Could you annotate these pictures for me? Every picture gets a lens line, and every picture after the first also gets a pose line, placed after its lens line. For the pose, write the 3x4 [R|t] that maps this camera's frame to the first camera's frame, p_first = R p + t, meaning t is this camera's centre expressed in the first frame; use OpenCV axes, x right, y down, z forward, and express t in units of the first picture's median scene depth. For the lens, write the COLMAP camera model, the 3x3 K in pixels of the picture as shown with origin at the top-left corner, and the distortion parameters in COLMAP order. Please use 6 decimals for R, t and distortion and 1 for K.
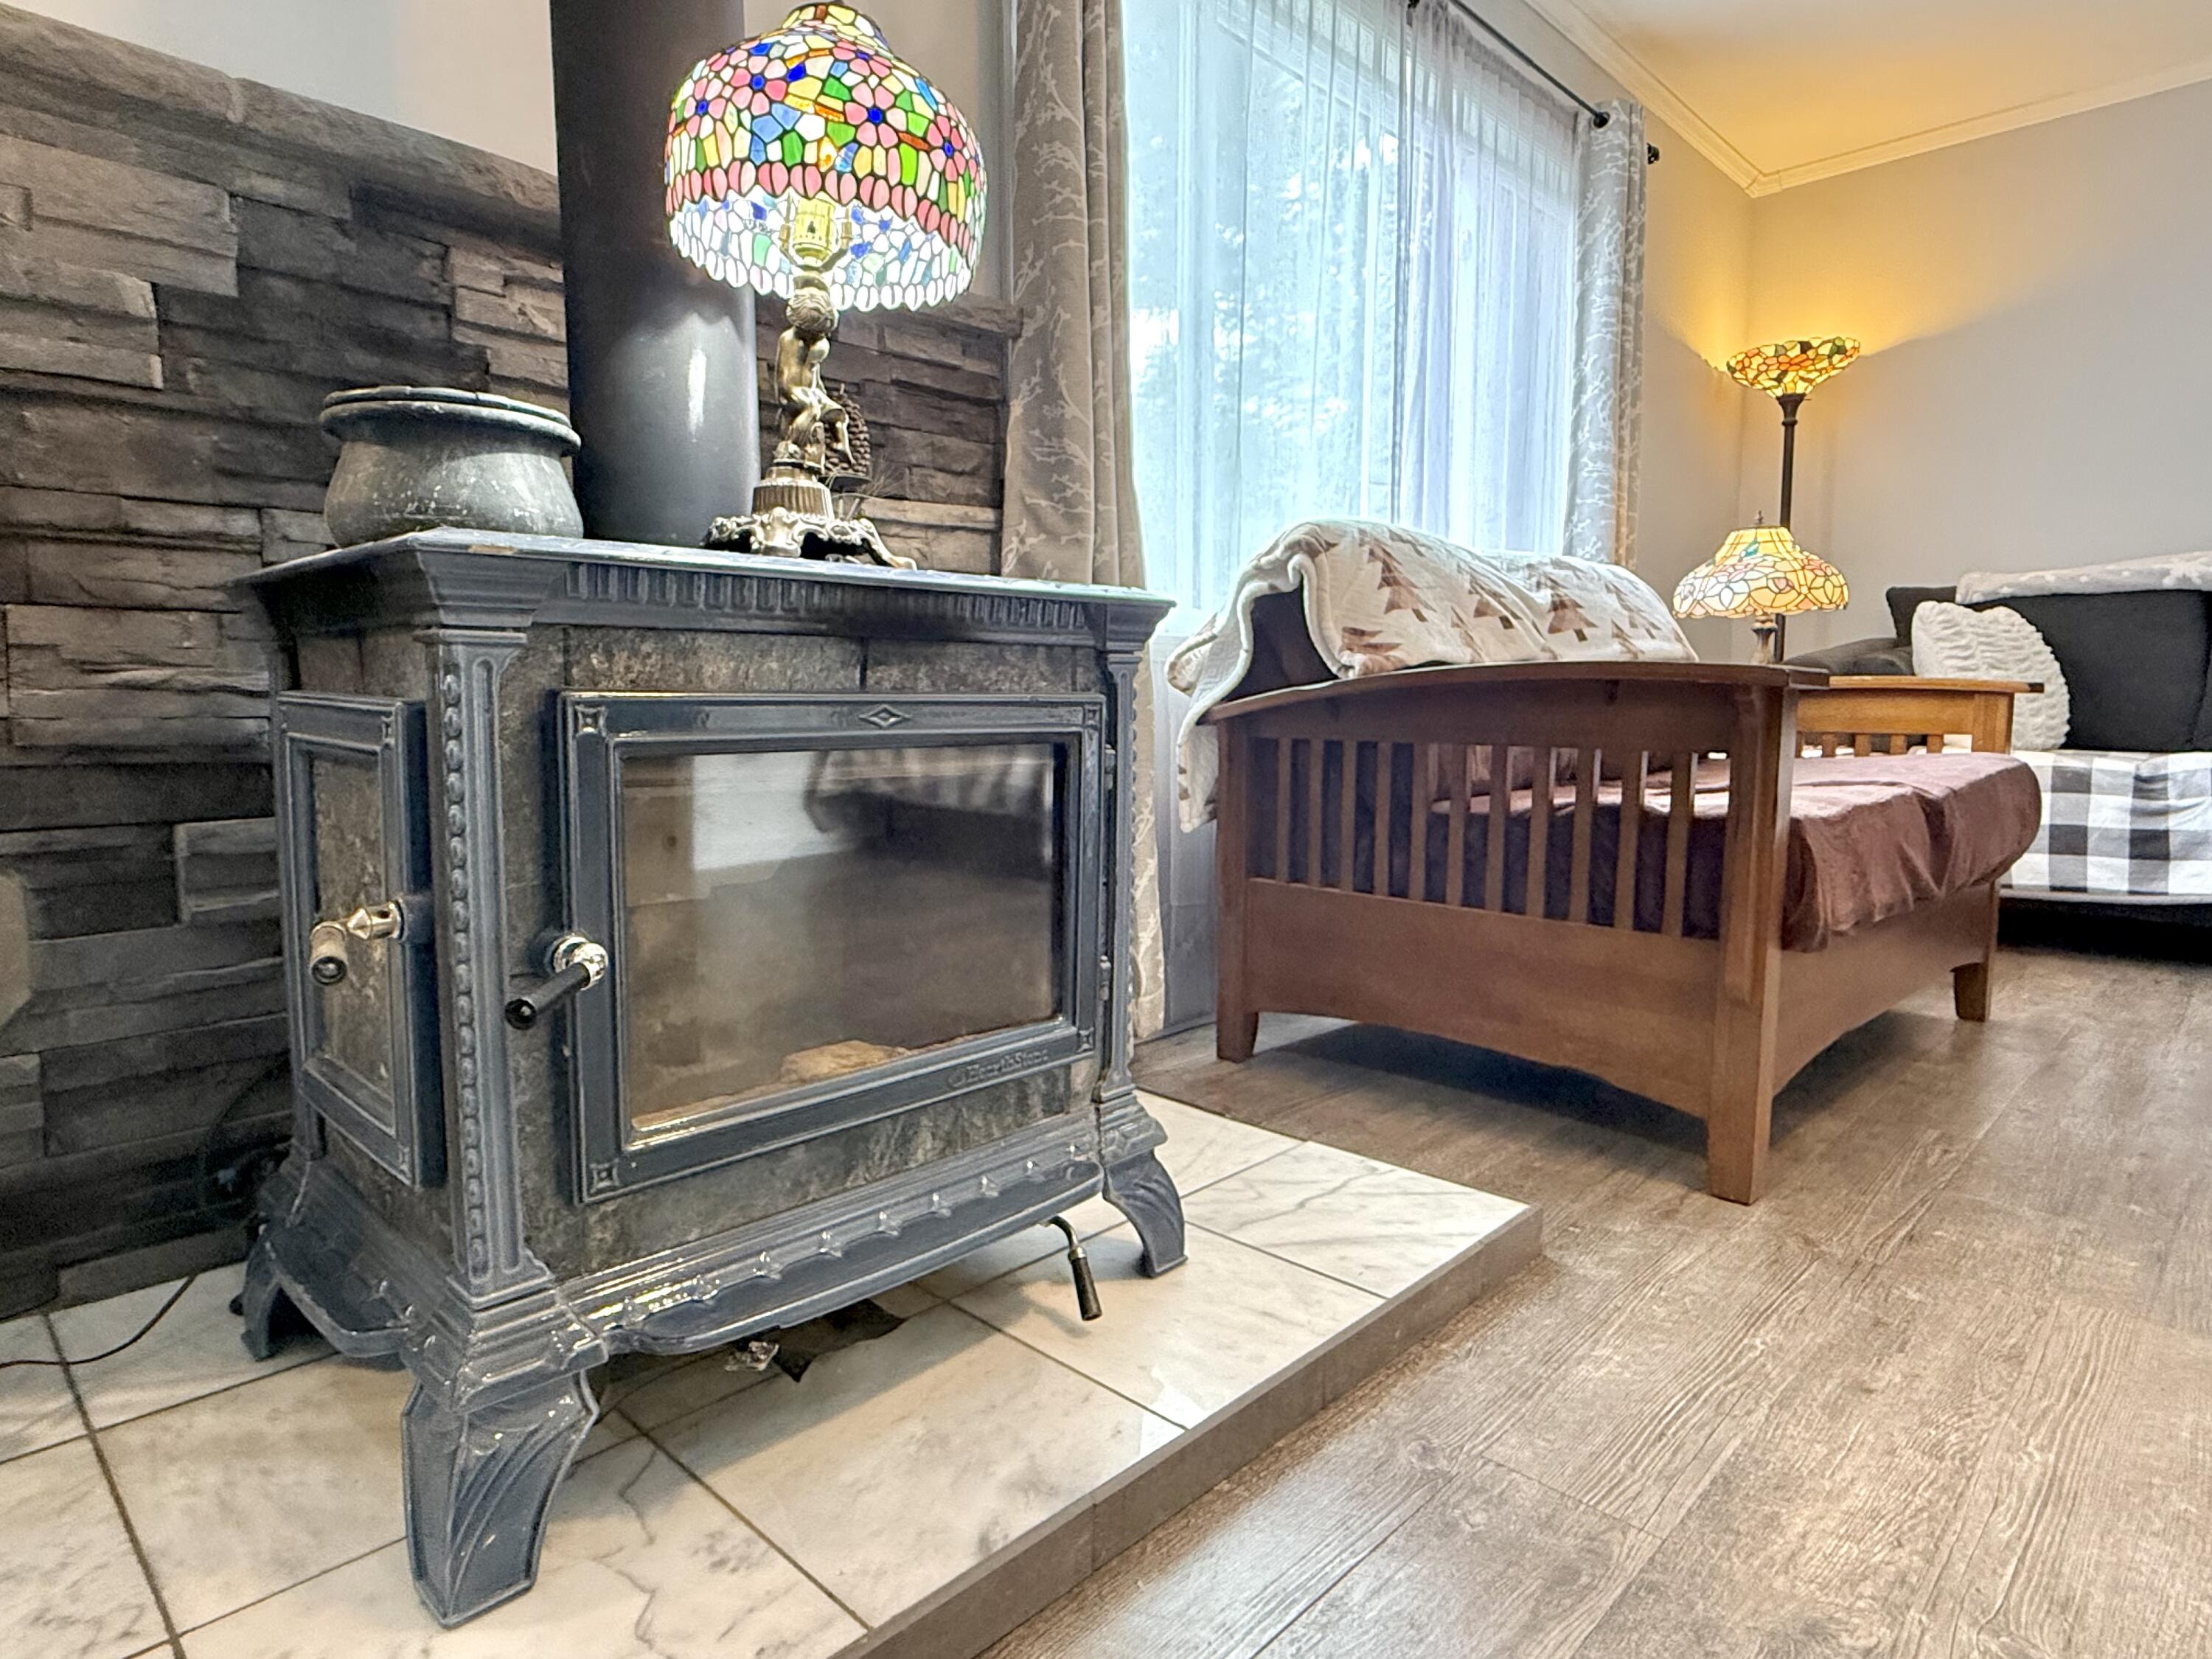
lens RADIAL K [[1257.4, 0, 1097.6], [0, 1257.4, 831.0], [0, 0, 1]] dist [-0.003890, -0.000153]
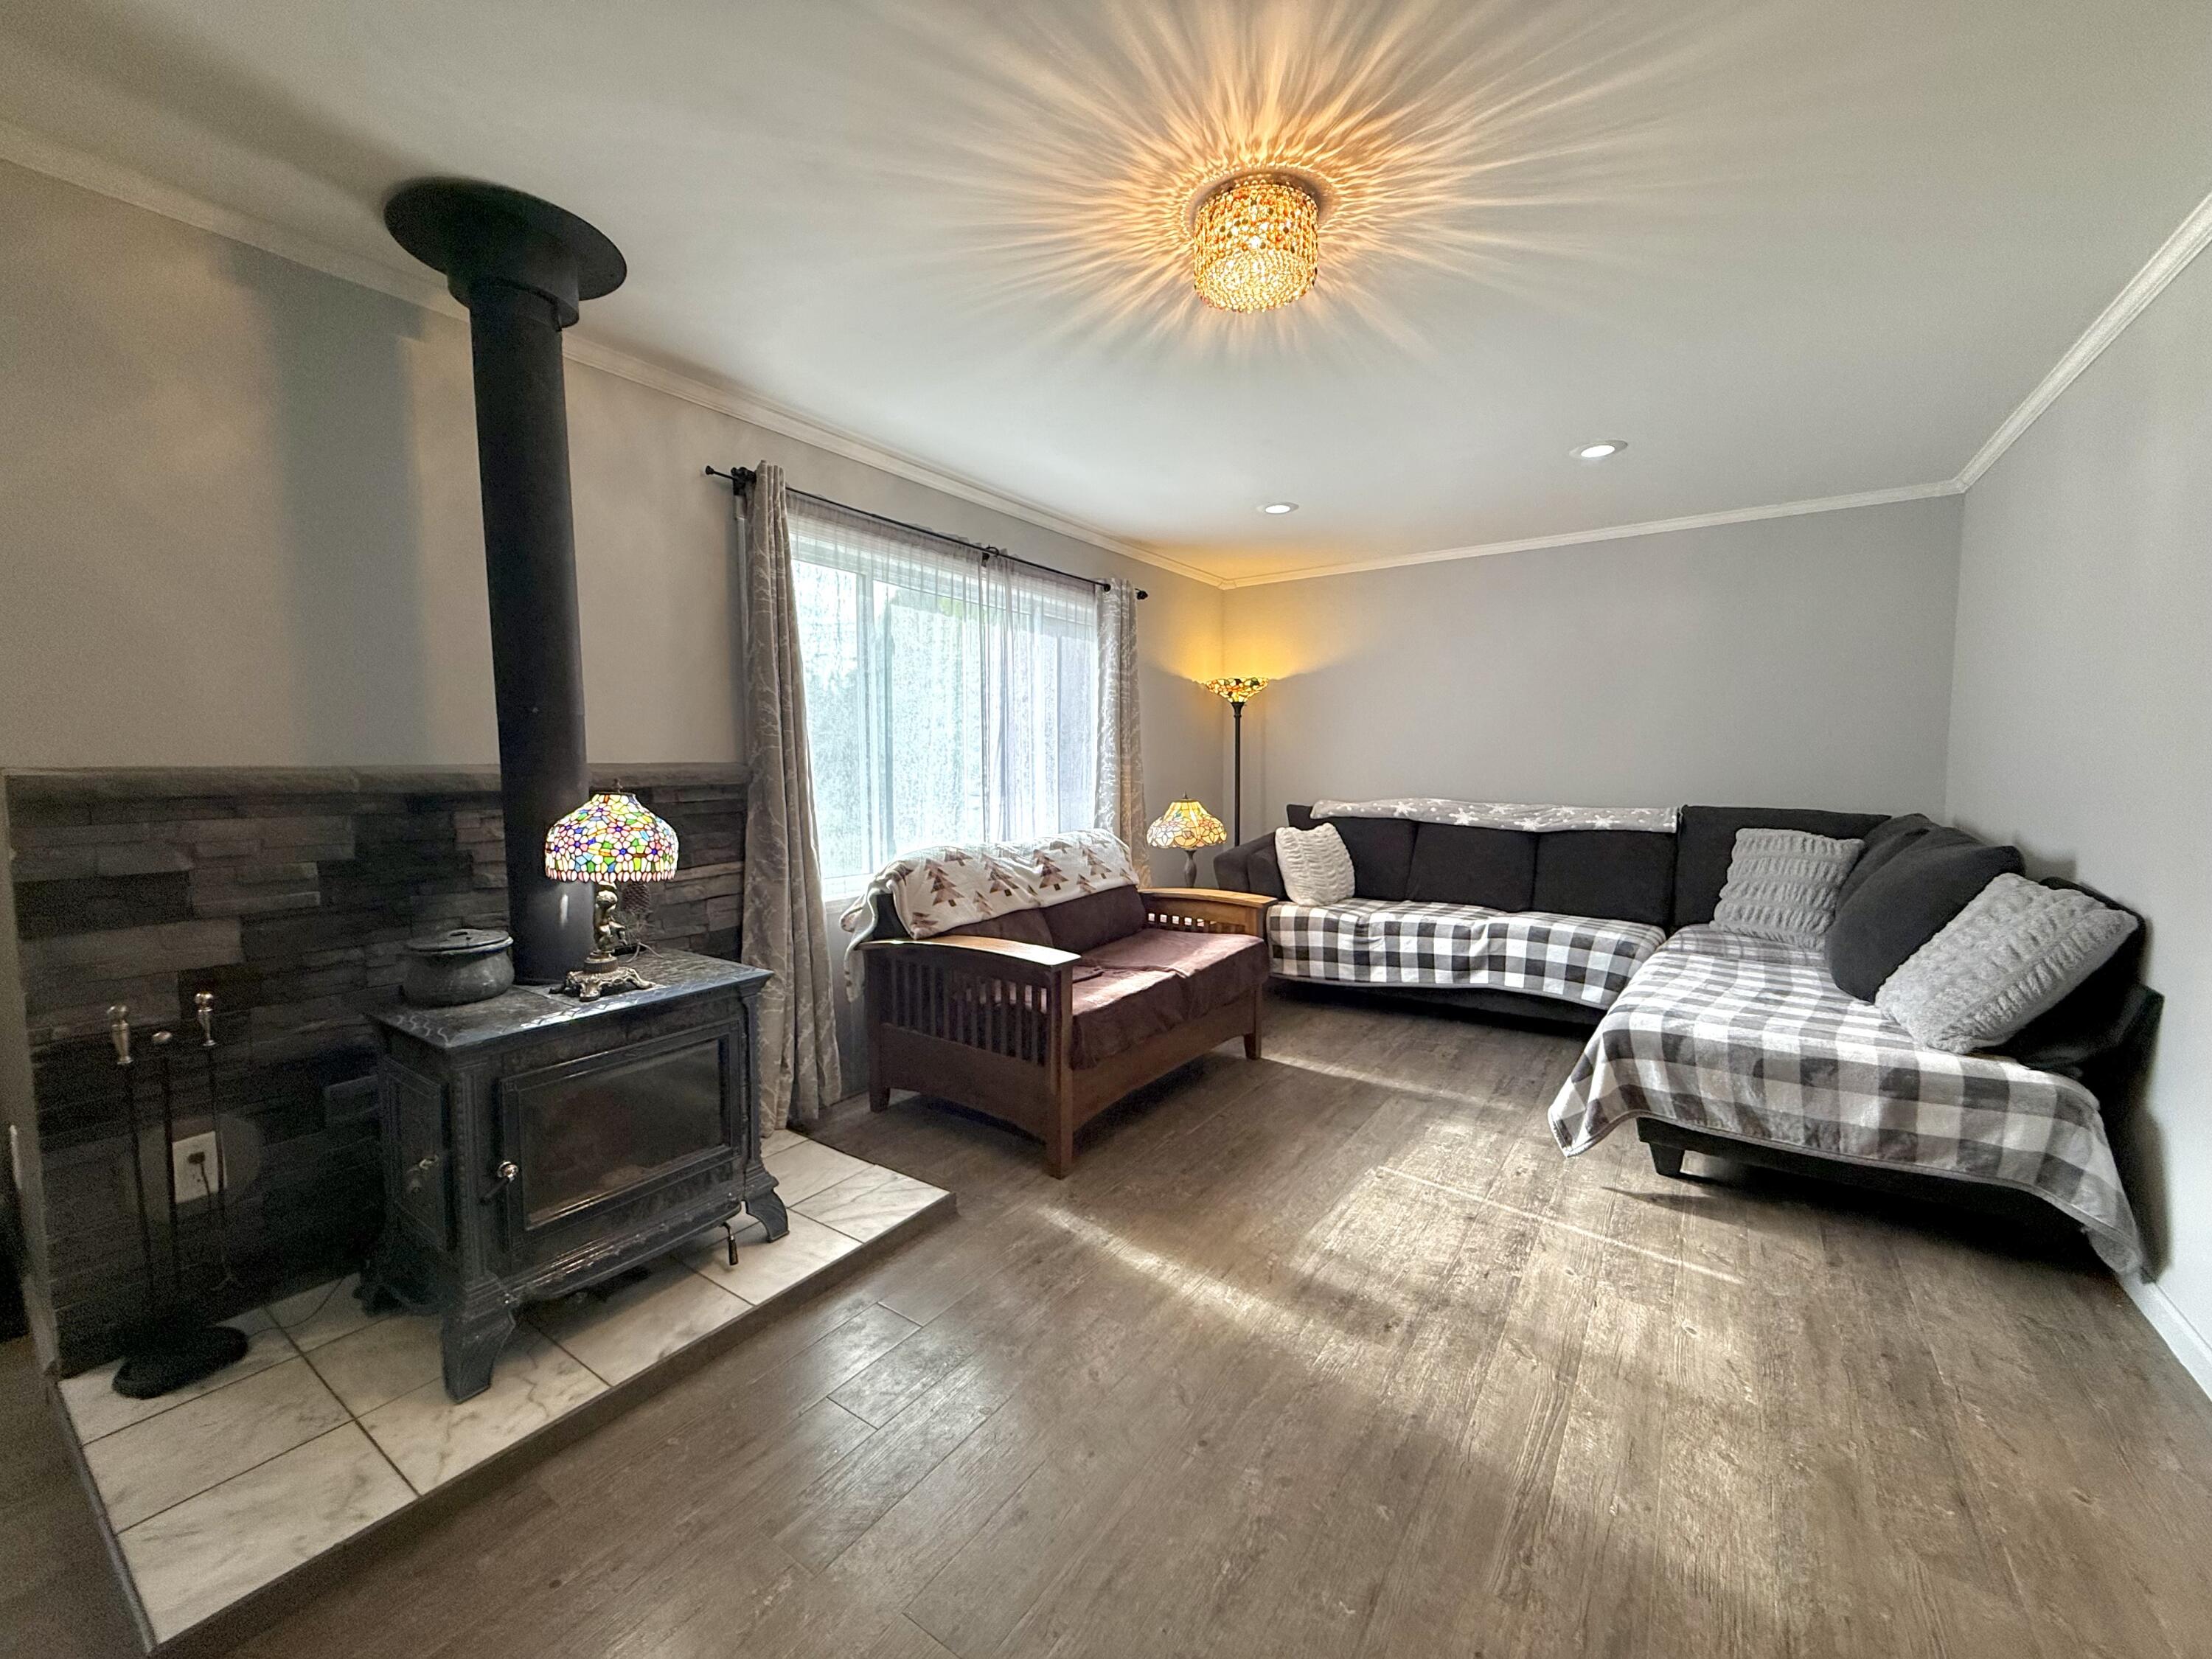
lens RADIAL K [[881.9, 0, 1109.9], [0, 881.9, 825.3], [0, 0, 1]] dist [-0.002484, -0.000754]
pose [[0.984967, -0.015944, 0.172007, 0.335785], [0.021319, 0.999339, -0.029445, -0.322695], [-0.171424, 0.032669, 0.984656, -0.685232]]
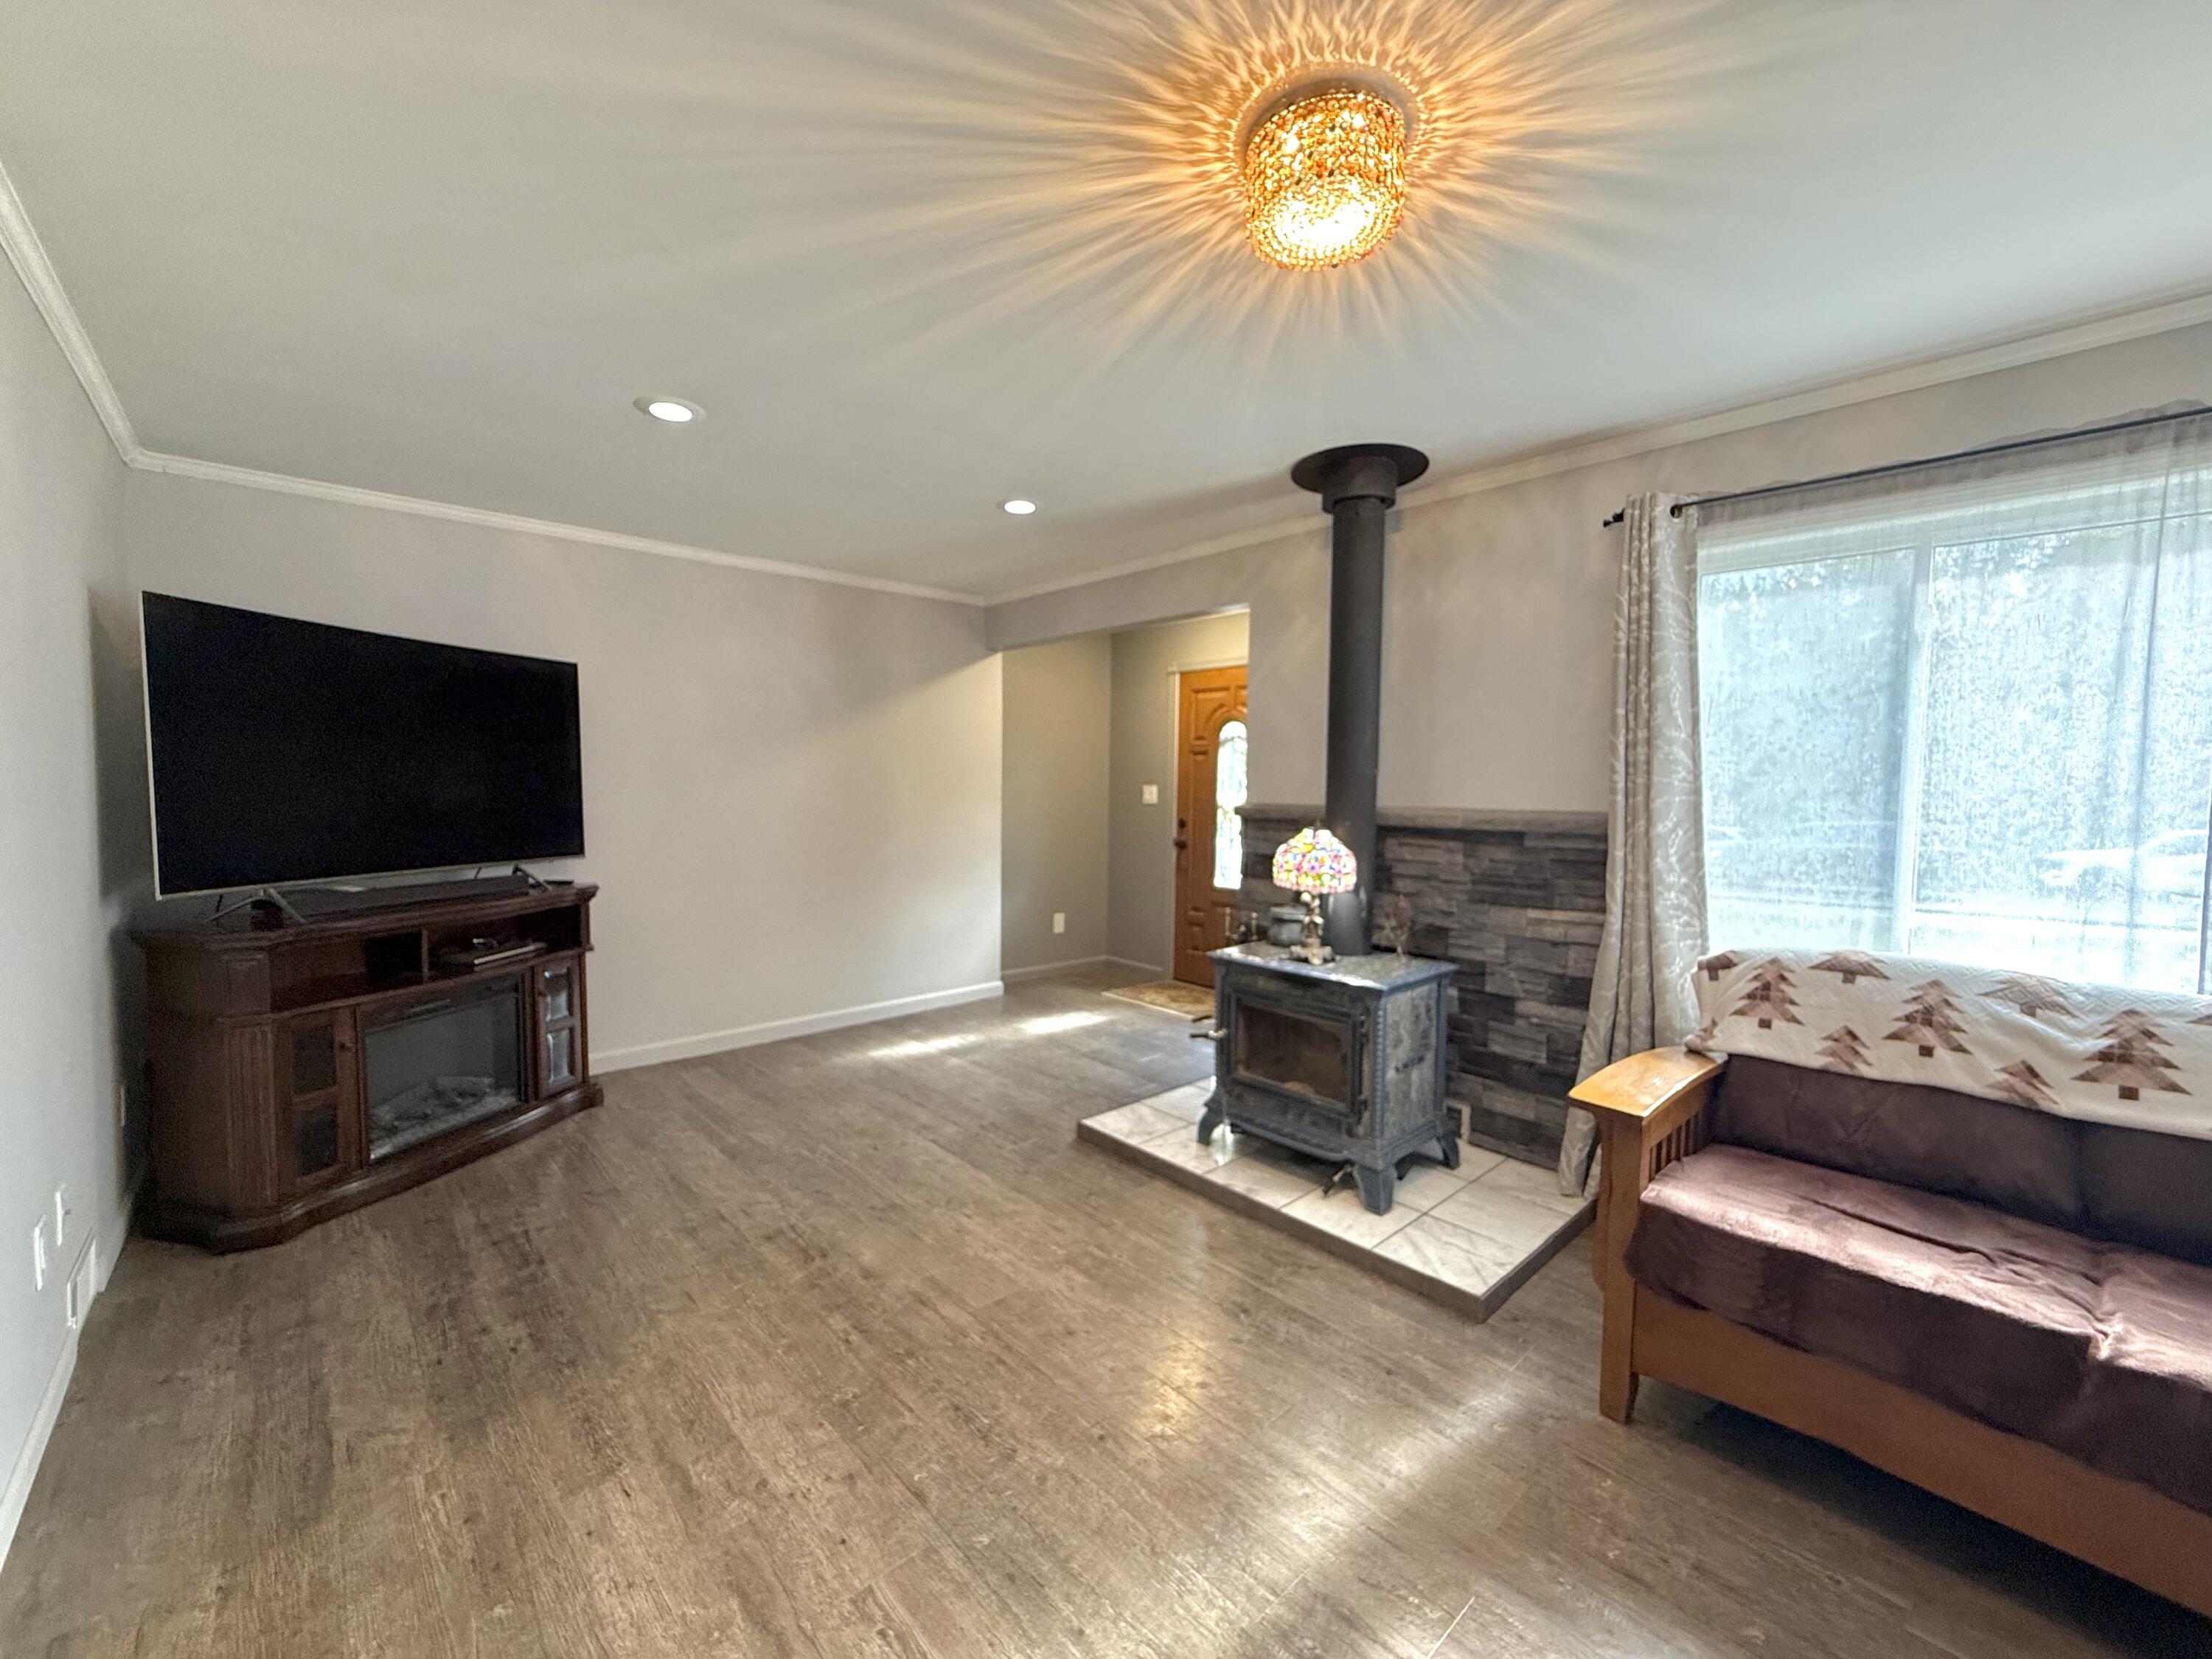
lens RADIAL K [[881.9, 0, 1090.2], [0, 881.9, 823.9], [0, 0, 1]] dist [-0.002484, -0.000754]
pose [[-0.065901, 0.043176, -0.996892, 1.709456], [-0.117928, 0.991725, 0.050748, -0.464461], [0.990833, 0.120905, -0.060265, 0.297433]]
